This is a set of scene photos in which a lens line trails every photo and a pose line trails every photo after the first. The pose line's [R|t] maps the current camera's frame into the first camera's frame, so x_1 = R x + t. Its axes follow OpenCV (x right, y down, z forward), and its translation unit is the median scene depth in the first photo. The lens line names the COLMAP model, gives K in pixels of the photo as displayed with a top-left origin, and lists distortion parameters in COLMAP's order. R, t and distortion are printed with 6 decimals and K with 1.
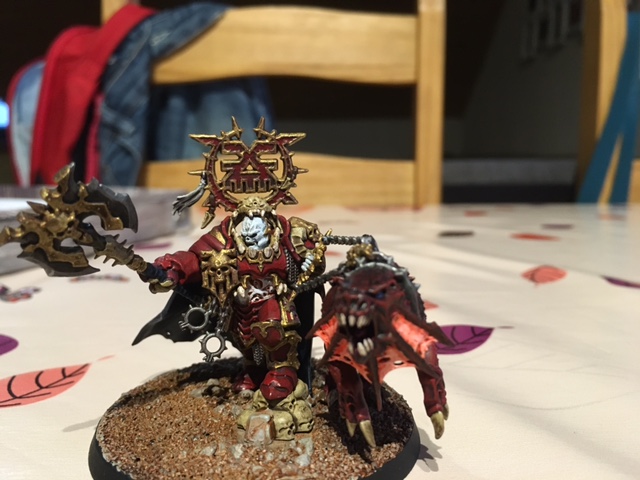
lens RADIAL K [[535.6, 0, 318.2], [0, 535.6, 242.2], [0, 0, 1]] dist [0.006612, -0.004749]
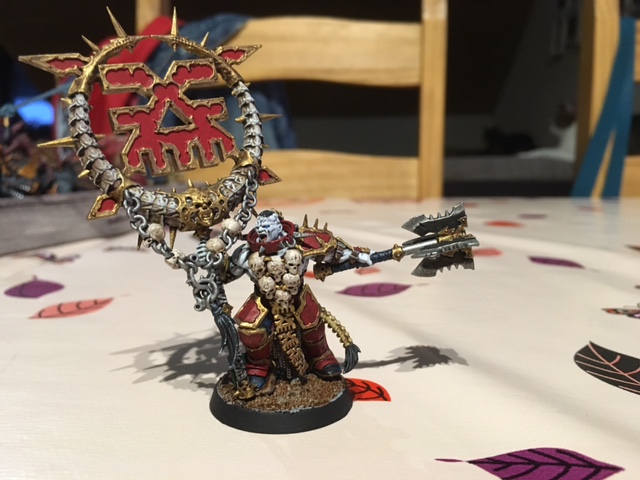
lens RADIAL K [[535.6, 0, 320.0], [0, 535.6, 237.9], [0, 0, 1]] dist [0.006612, -0.004749]
pose [[0.998162, 0.008334, -0.060023, 0.048296], [-0.008478, 0.999962, -0.002154, 0.014626], [0.060003, 0.002659, 0.998195, -0.091119]]
